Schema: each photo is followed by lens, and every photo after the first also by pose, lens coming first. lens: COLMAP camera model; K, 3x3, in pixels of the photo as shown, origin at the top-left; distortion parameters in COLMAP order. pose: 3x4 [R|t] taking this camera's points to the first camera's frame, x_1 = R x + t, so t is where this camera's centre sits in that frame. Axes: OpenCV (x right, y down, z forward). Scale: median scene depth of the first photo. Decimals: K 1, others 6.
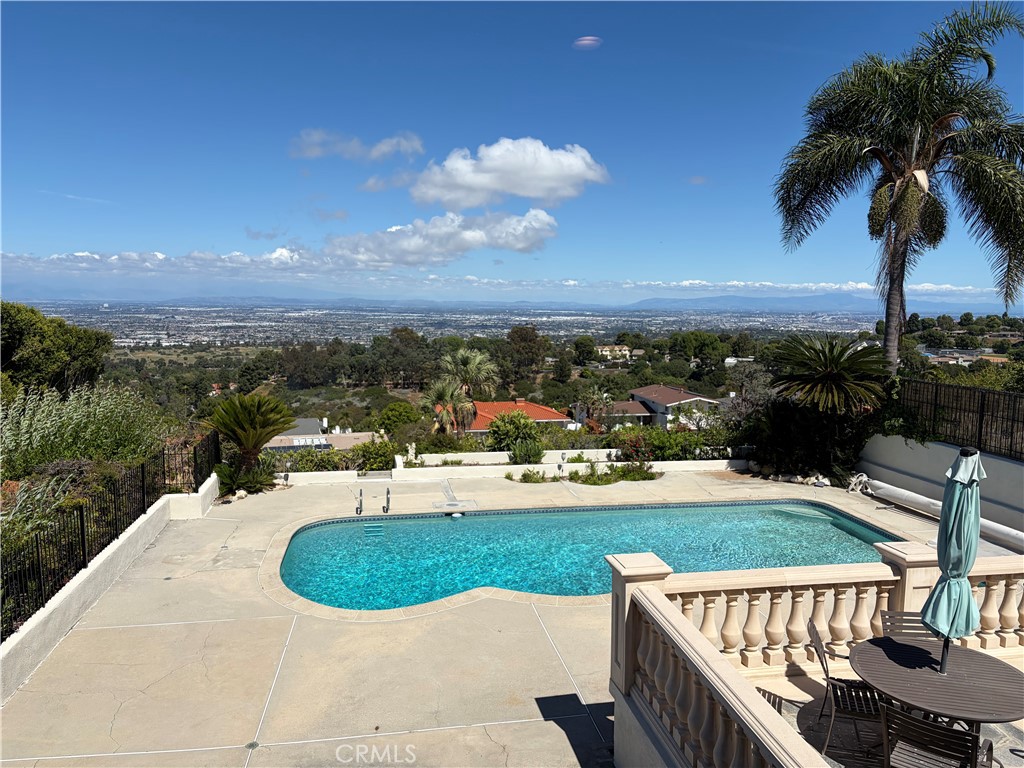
lens RADIAL K [[755.1, 0, 505.6], [0, 755.1, 396.4], [0, 0, 1]] dist [0.052295, -0.043282]
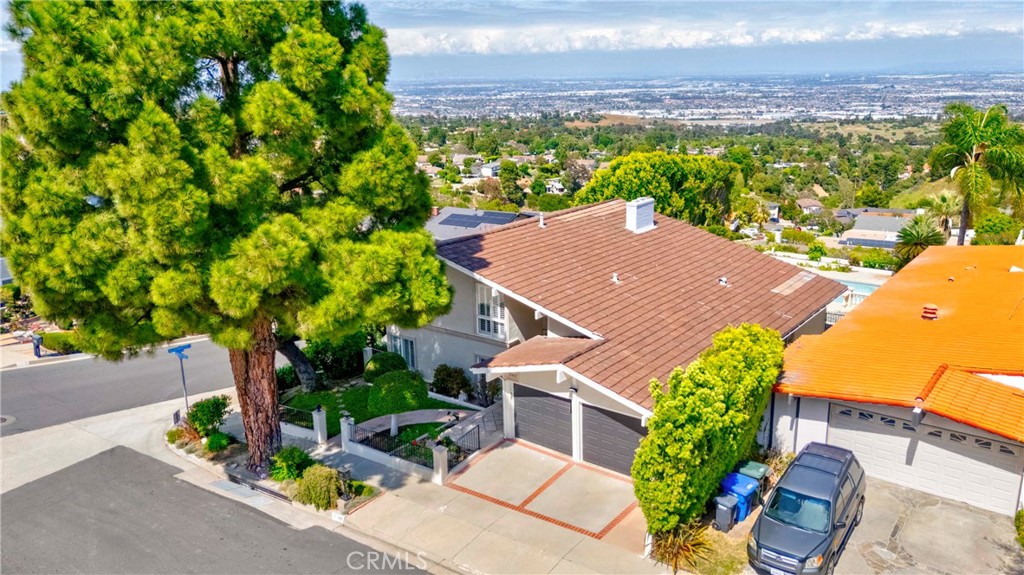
lens RADIAL K [[782.3, 0, 514.6], [0, 782.3, 288.8], [0, 0, 1]] dist [0.002684, 0.000685]
pose [[0.661035, 0.179299, -0.728618, 1.544780], [-0.068253, 0.981374, 0.179575, -0.271051], [0.747244, -0.068975, 0.660960, -1.858673]]
